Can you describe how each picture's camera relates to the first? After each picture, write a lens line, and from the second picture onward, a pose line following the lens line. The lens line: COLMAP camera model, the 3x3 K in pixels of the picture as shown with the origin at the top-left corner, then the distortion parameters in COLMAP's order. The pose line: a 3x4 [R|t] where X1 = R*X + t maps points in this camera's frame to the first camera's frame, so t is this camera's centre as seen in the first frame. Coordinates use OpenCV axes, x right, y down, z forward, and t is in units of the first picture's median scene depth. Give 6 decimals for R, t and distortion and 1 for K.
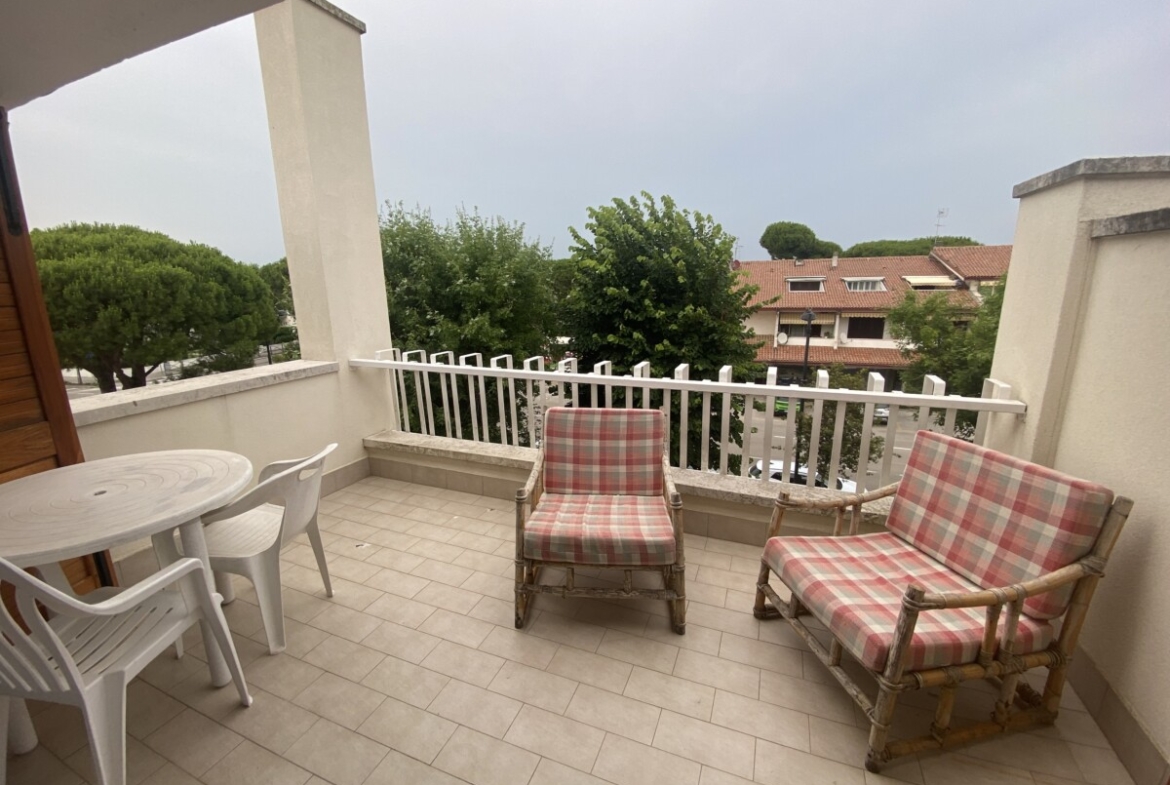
lens RADIAL K [[476.7, 0, 585.7], [0, 476.7, 389.4], [0, 0, 1]] dist [0.002225, -0.000013]
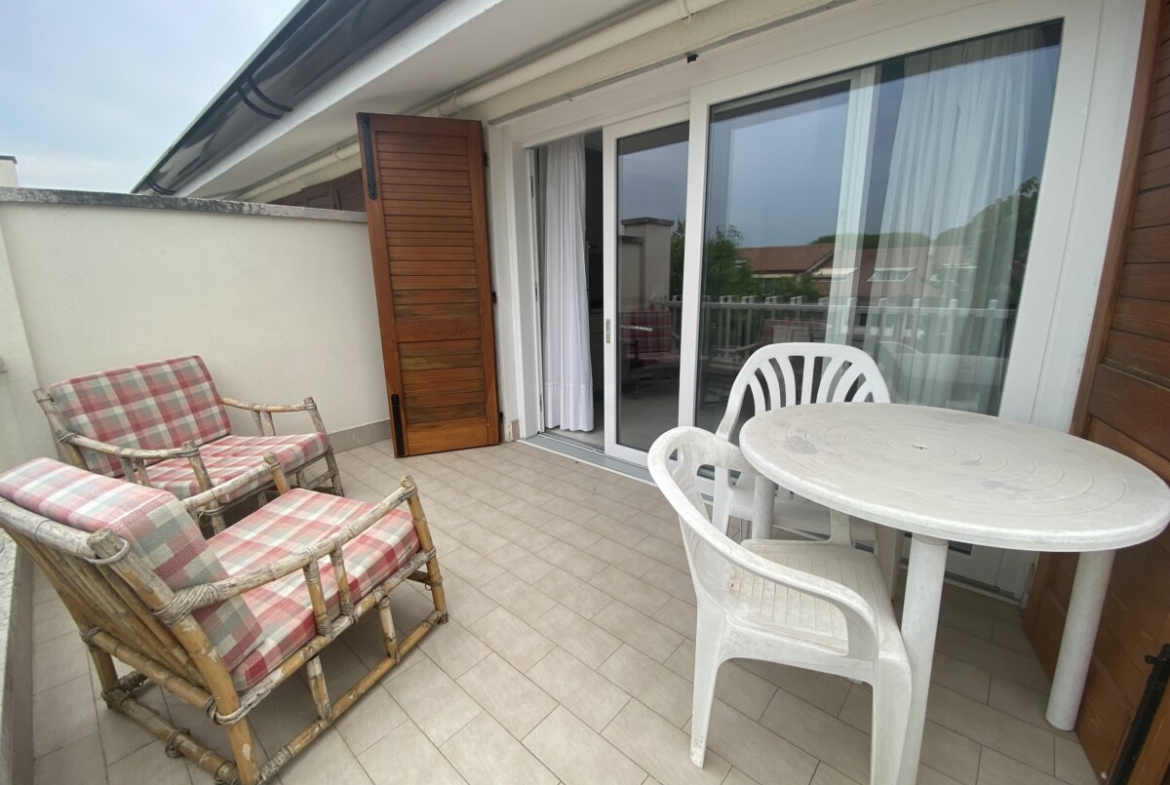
lens RADIAL K [[476.7, 0, 590.0], [0, 476.7, 387.5], [0, 0, 1]] dist [0.002225, -0.000013]
pose [[-0.941693, -0.043433, 0.333659, -0.728020], [0.108785, 0.899076, 0.424062, -0.222960], [-0.318403, 0.435633, -0.841928, 1.637364]]
